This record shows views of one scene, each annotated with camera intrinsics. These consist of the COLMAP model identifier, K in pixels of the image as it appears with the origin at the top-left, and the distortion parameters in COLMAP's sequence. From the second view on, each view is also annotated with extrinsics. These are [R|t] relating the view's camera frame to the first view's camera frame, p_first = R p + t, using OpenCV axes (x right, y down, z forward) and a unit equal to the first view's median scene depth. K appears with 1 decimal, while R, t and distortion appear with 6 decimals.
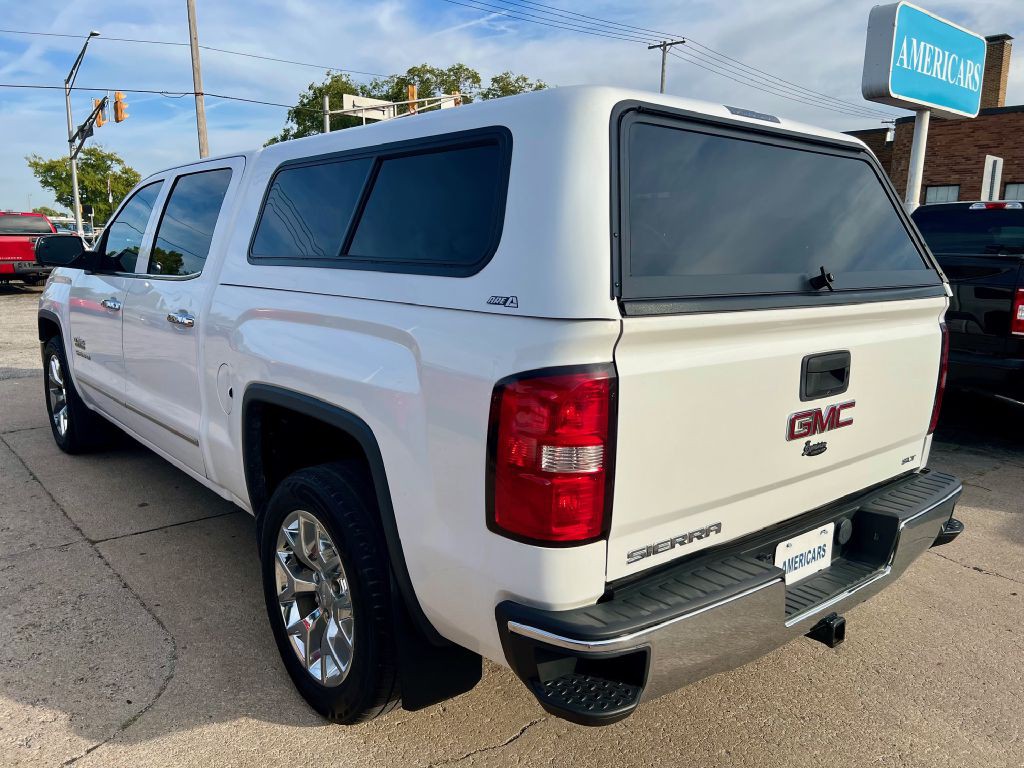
lens RADIAL K [[760.8, 0, 466.0], [0, 760.8, 387.9], [0, 0, 1]] dist [0.078887, -0.082976]
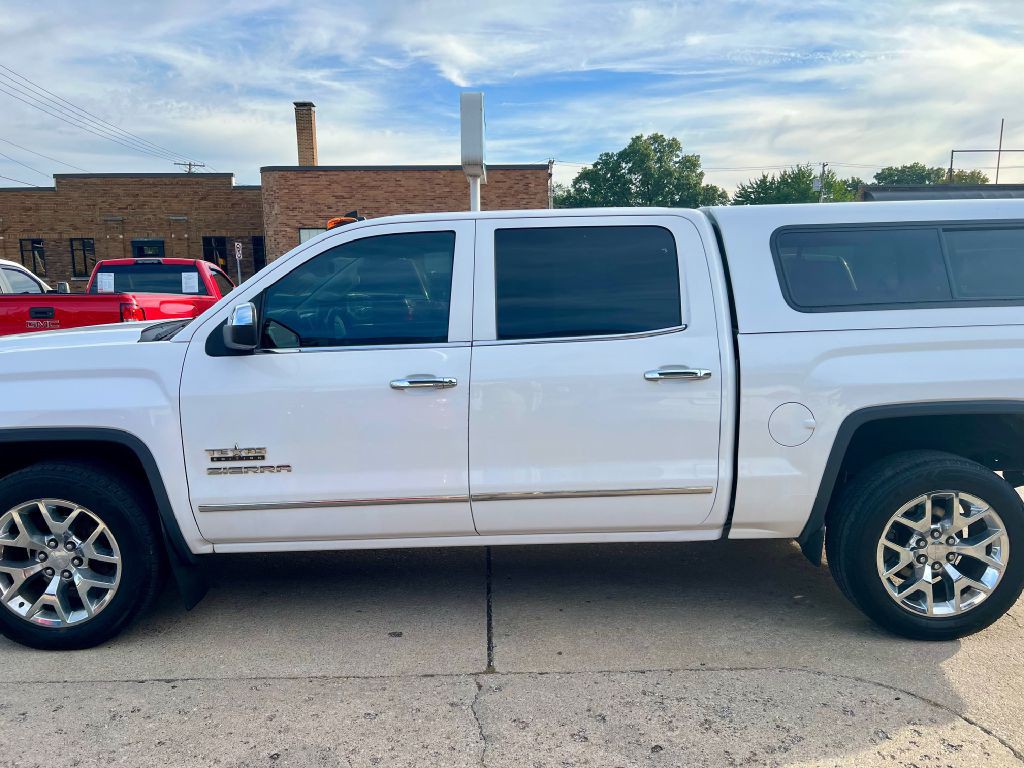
lens RADIAL K [[777.7, 0, 512.0], [0, 777.7, 384.0], [0, 0, 1]] dist [0.079841, -0.101315]
pose [[0.624597, -0.133847, 0.769391, -0.857437], [0.175021, 0.984134, 0.029122, -0.094441], [-0.761082, 0.116470, 0.638113, 0.340815]]
